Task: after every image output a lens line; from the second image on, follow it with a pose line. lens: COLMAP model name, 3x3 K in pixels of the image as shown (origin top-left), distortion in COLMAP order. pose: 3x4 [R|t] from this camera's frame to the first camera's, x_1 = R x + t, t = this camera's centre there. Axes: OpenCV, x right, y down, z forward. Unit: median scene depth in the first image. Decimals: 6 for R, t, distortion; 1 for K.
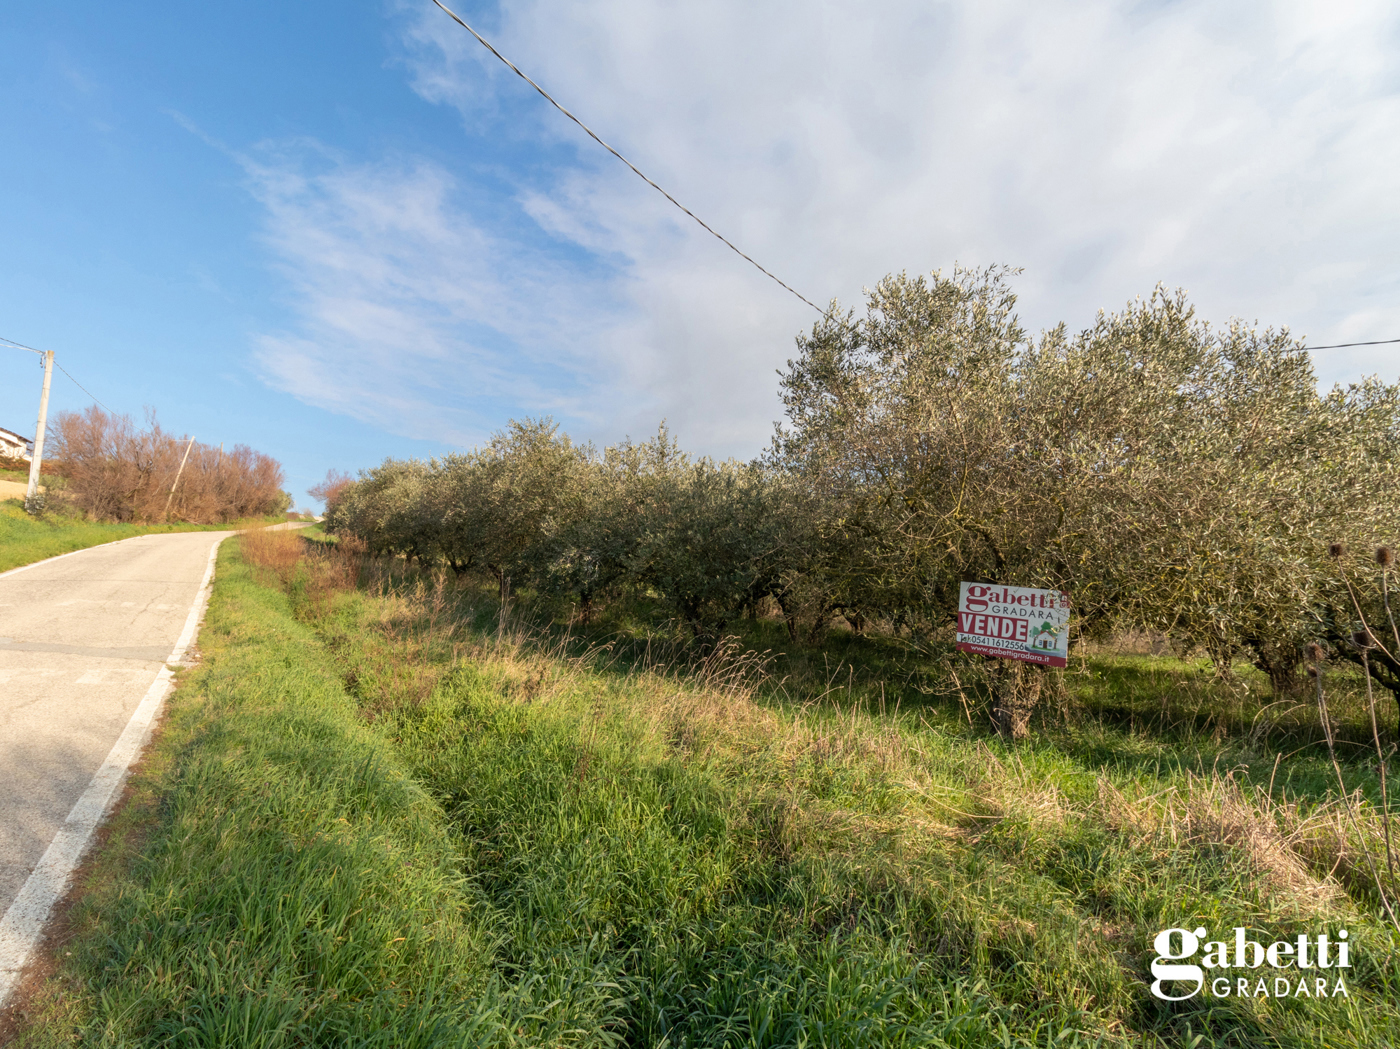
lens RADIAL K [[959.4, 0, 700.0], [0, 959.4, 524.5], [0, 0, 1]] dist [0.003832, 0.002148]
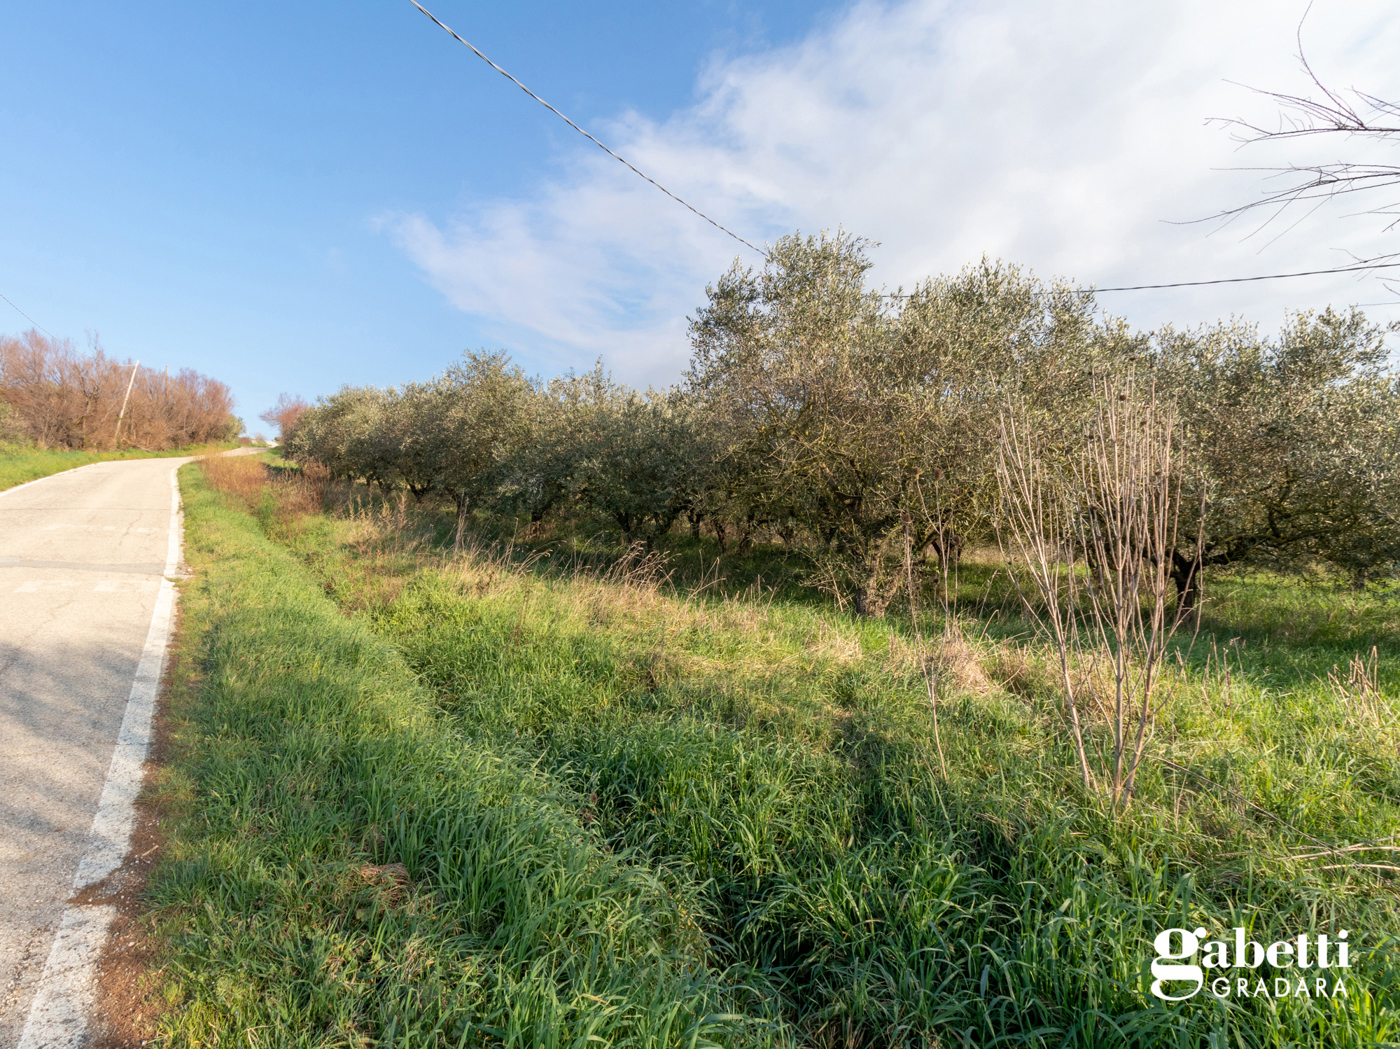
lens RADIAL K [[959.4, 0, 700.0], [0, 959.4, 524.5], [0, 0, 1]] dist [0.003832, 0.002148]
pose [[0.999149, -0.013145, 0.039087, 0.033399], [0.009897, 0.996570, 0.082156, -0.004282], [-0.040032, -0.081699, 0.995853, -0.134530]]
